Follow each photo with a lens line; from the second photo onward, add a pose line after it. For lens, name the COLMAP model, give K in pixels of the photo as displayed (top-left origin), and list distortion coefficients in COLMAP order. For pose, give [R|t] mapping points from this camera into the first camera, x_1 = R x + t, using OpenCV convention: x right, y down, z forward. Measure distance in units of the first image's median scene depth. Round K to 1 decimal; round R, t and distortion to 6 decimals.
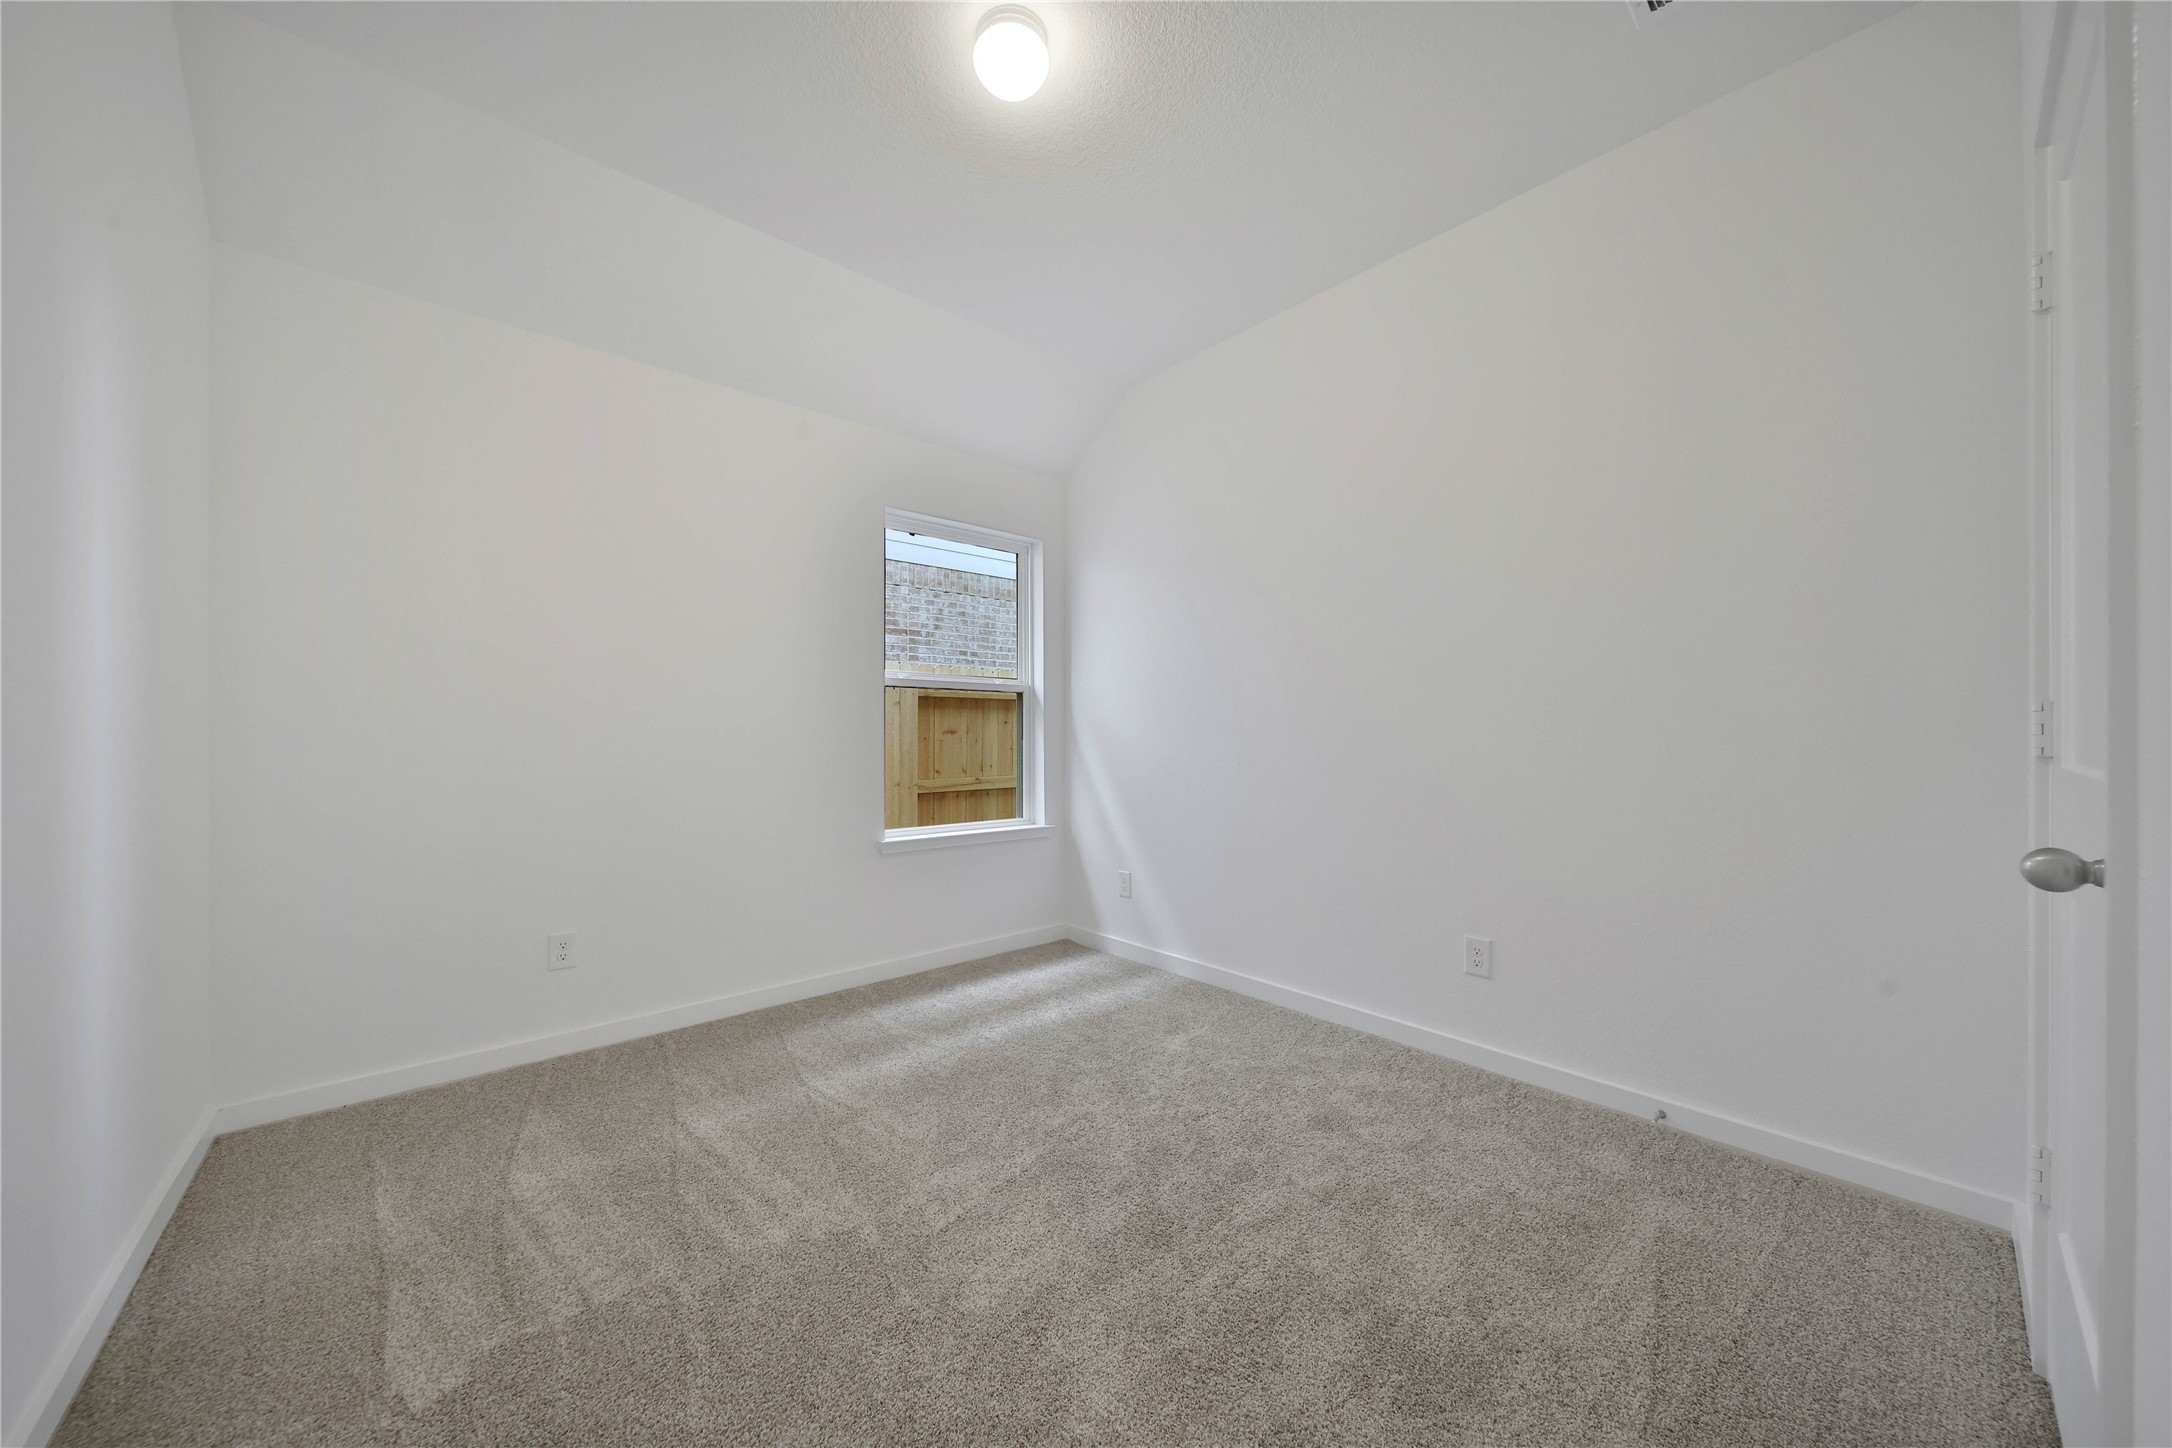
lens RADIAL K [[760.6, 0, 1085.1], [0, 760.6, 727.4], [0, 0, 1]] dist [-0.000960, -0.000278]
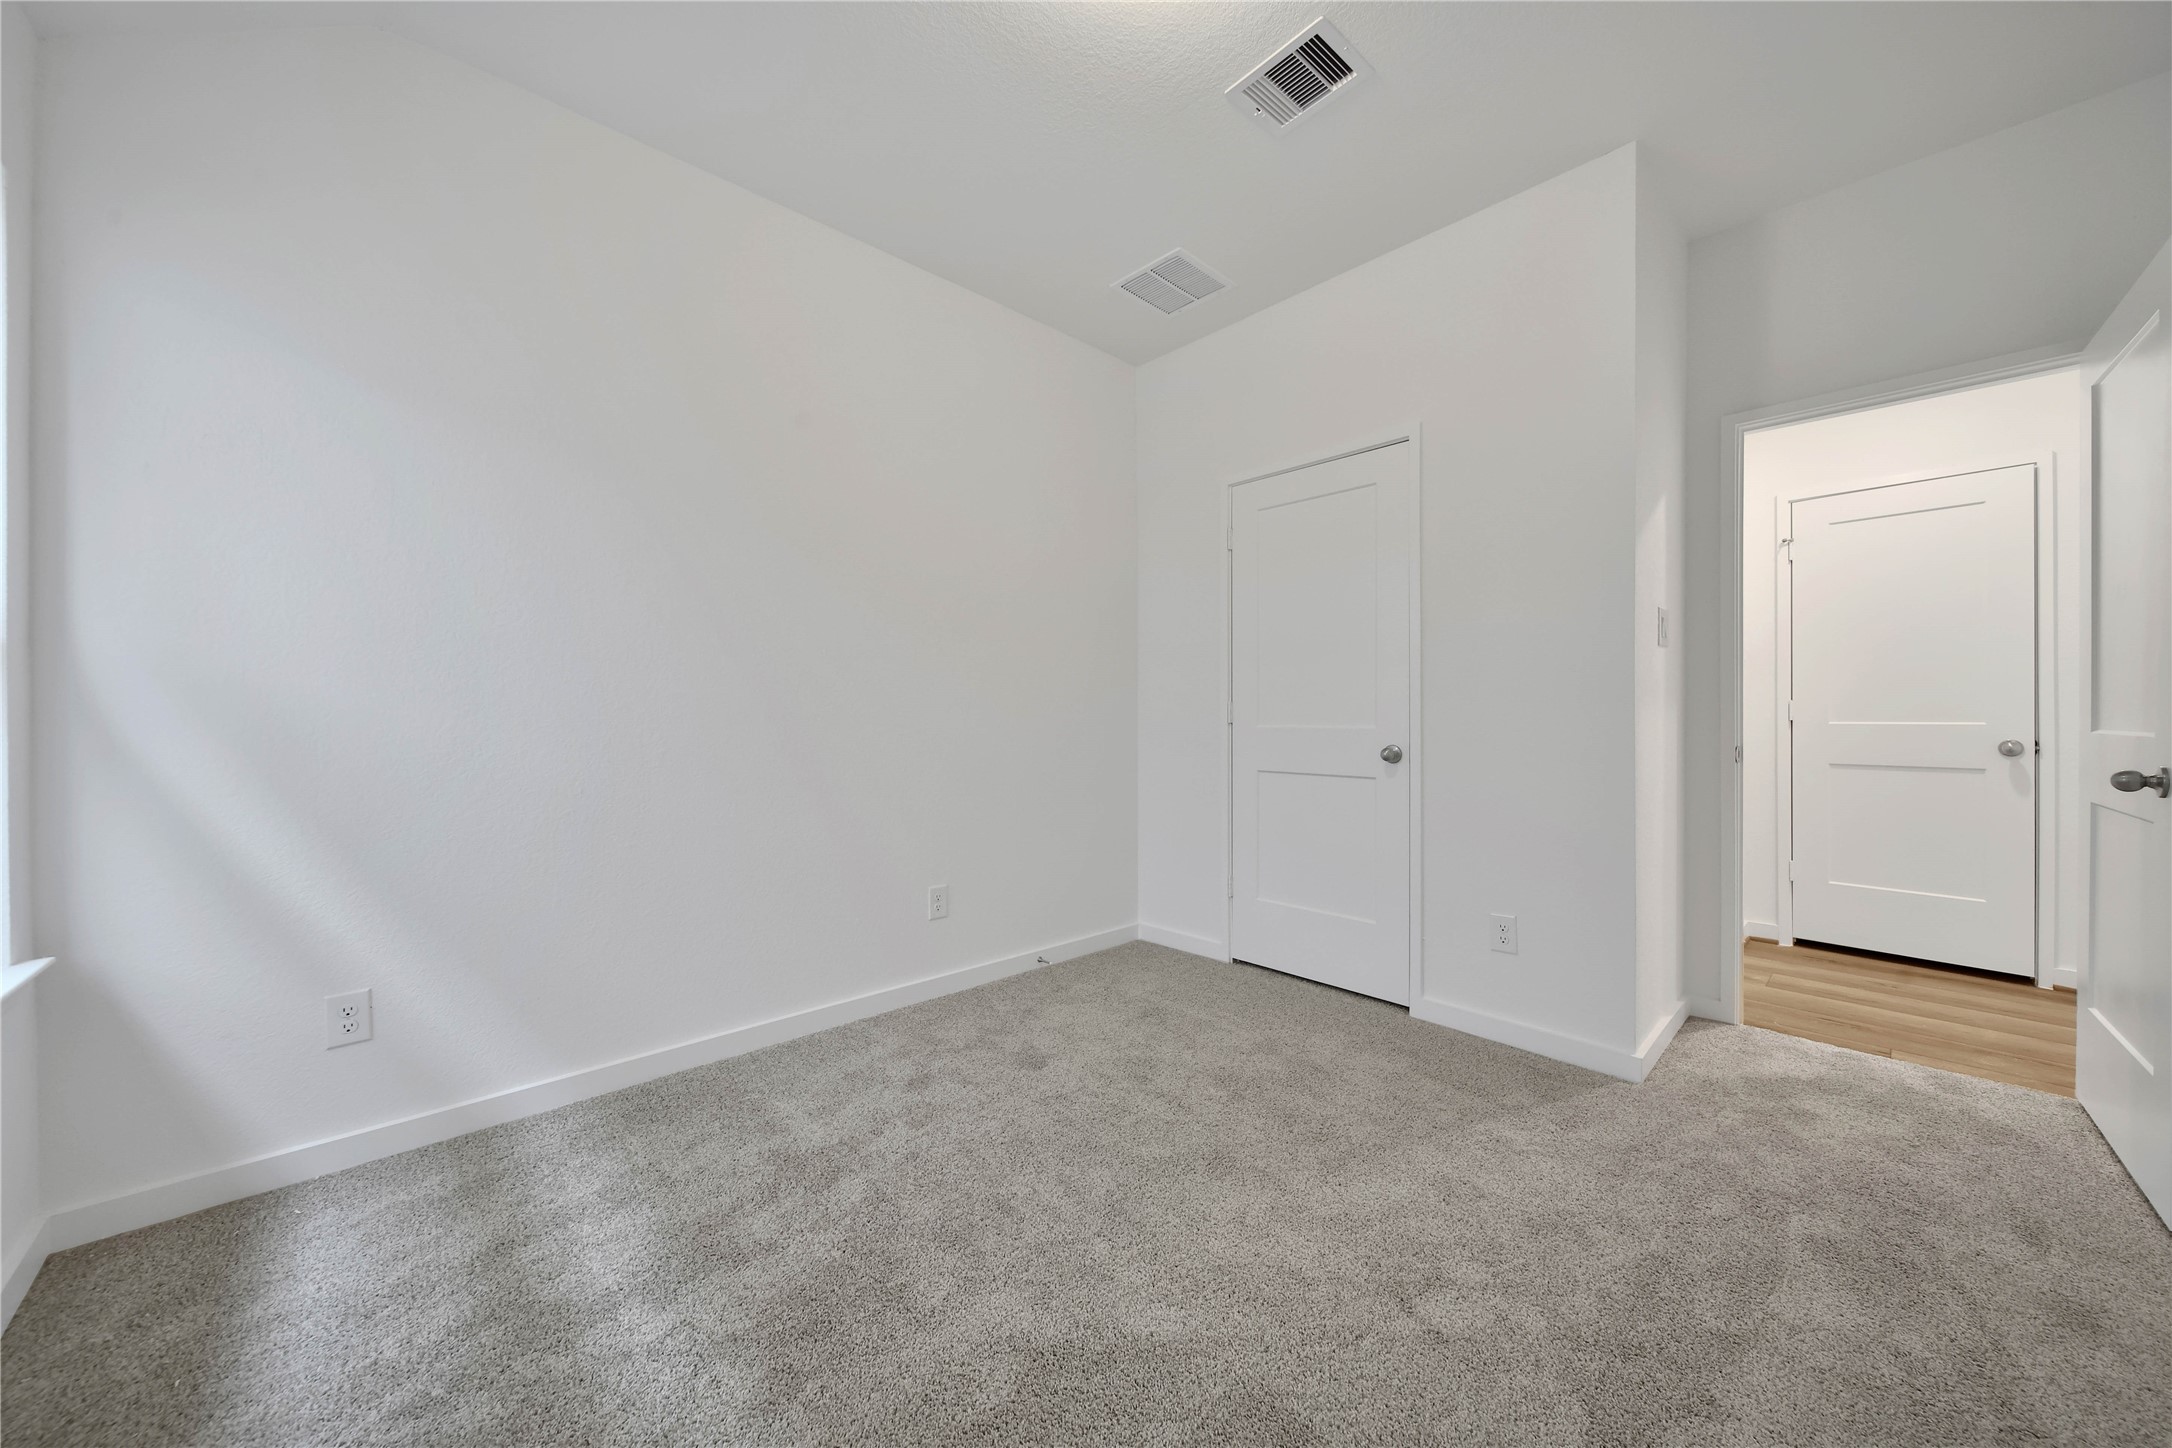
lens RADIAL K [[760.6, 0, 1085.1], [0, 760.6, 727.4], [0, 0, 1]] dist [-0.000960, -0.000278]
pose [[-0.035071, -0.004131, 0.999376, -0.680977], [-0.004846, 0.999980, 0.003963, 0.024919], [-0.999373, -0.004704, -0.035091, 0.832756]]
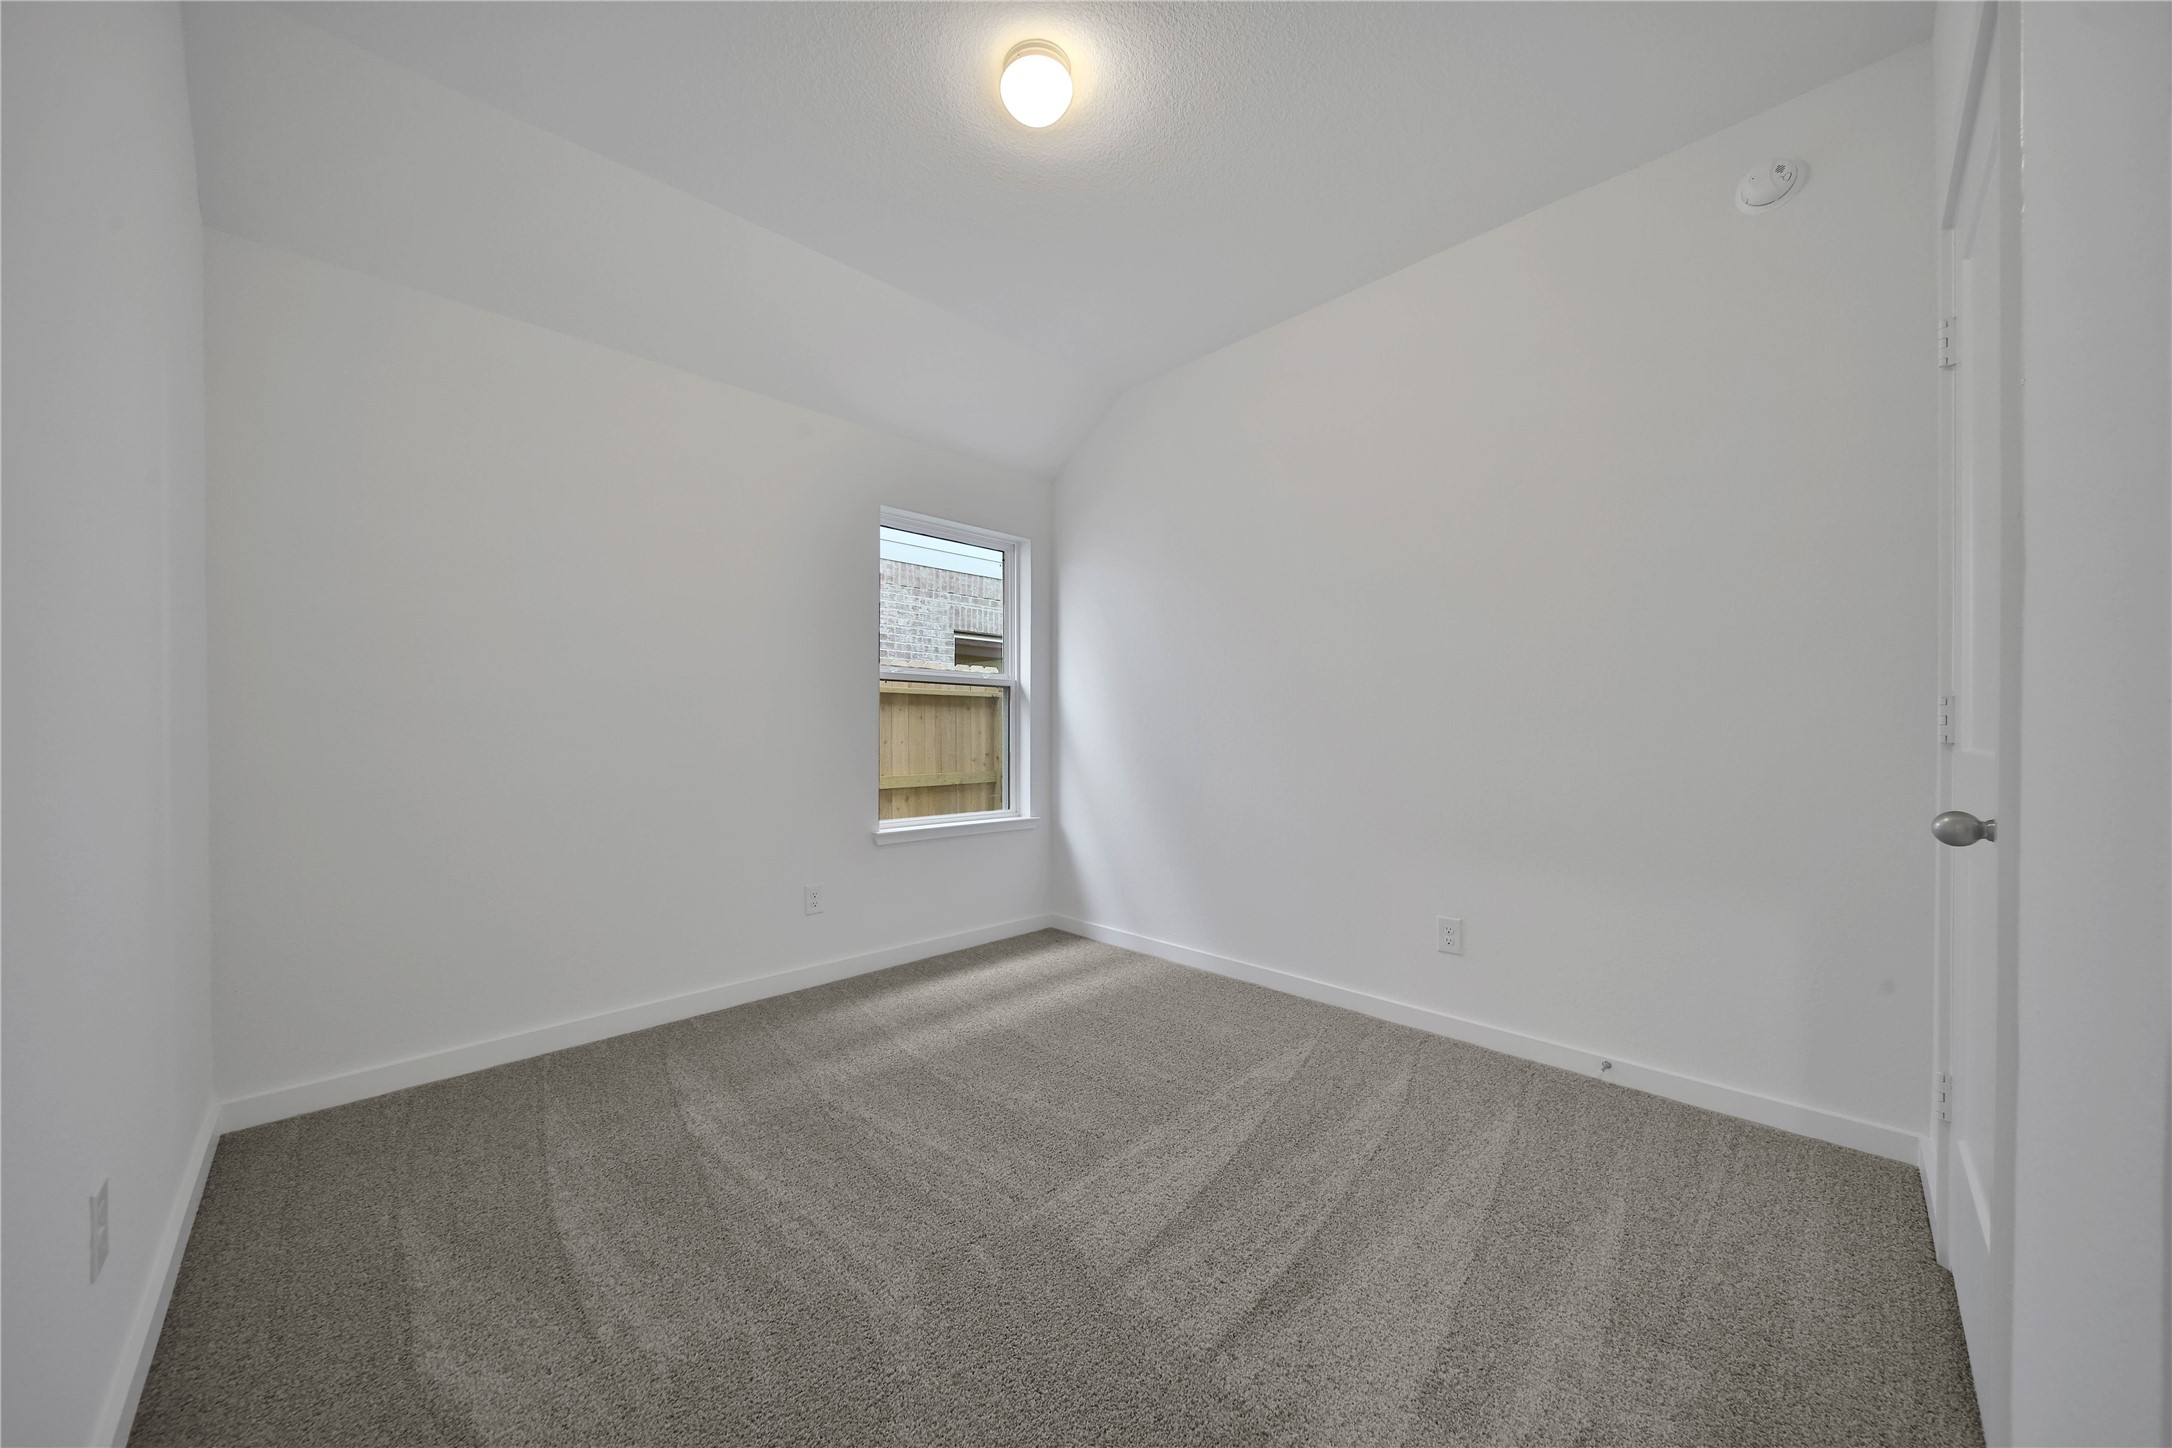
lens RADIAL K [[753.6, 0, 1090.2], [0, 753.6, 727.9], [0, 0, 1]] dist [0.000610, 0.000203]
pose [[0.998478, -0.002230, 0.055110, -0.050967], [0.001966, 0.999986, 0.004834, 0.002133], [-0.055120, -0.004719, 0.998469, -0.038006]]
